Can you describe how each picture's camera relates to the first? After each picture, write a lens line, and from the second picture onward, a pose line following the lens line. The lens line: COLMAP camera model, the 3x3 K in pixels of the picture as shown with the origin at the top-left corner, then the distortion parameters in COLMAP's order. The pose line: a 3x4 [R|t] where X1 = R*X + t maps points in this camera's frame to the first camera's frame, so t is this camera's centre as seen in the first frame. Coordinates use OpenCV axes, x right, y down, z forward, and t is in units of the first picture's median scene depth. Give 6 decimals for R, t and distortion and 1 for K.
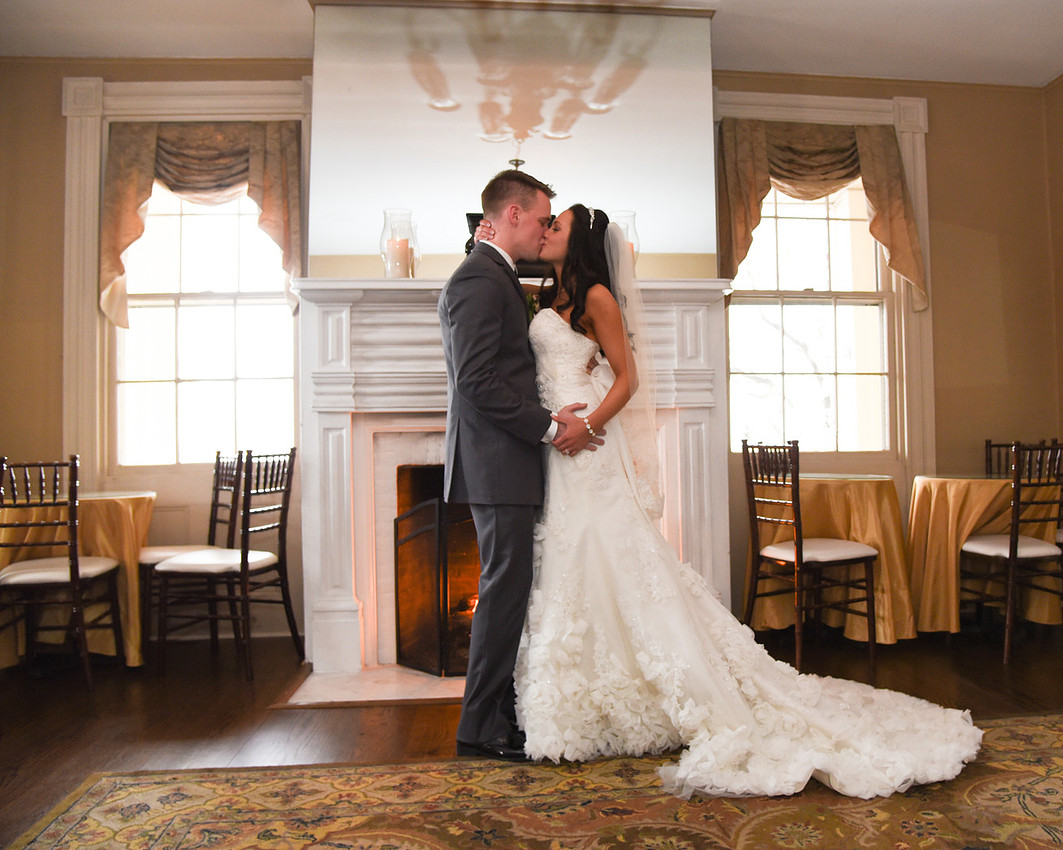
lens RADIAL K [[874.5, 0, 594.6], [0, 874.5, 422.7], [0, 0, 1]] dist [-0.099207, 0.042871]
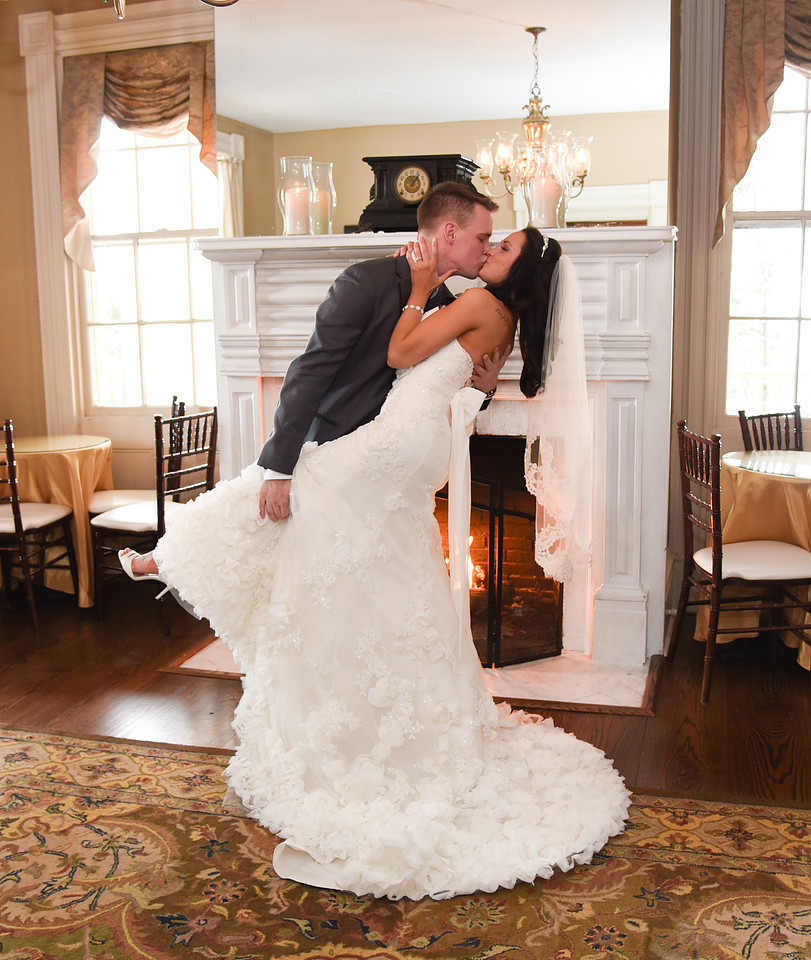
lens RADIAL K [[1025.9, 0, 405.5], [0, 1025.9, 480.0], [0, 0, 1]] dist [-0.098539, 0.034990]
pose [[0.926368, 0.069109, -0.370223, 0.289717], [0.006830, 0.979775, 0.199985, -0.121520], [0.376557, -0.187789, 0.907161, 0.010191]]
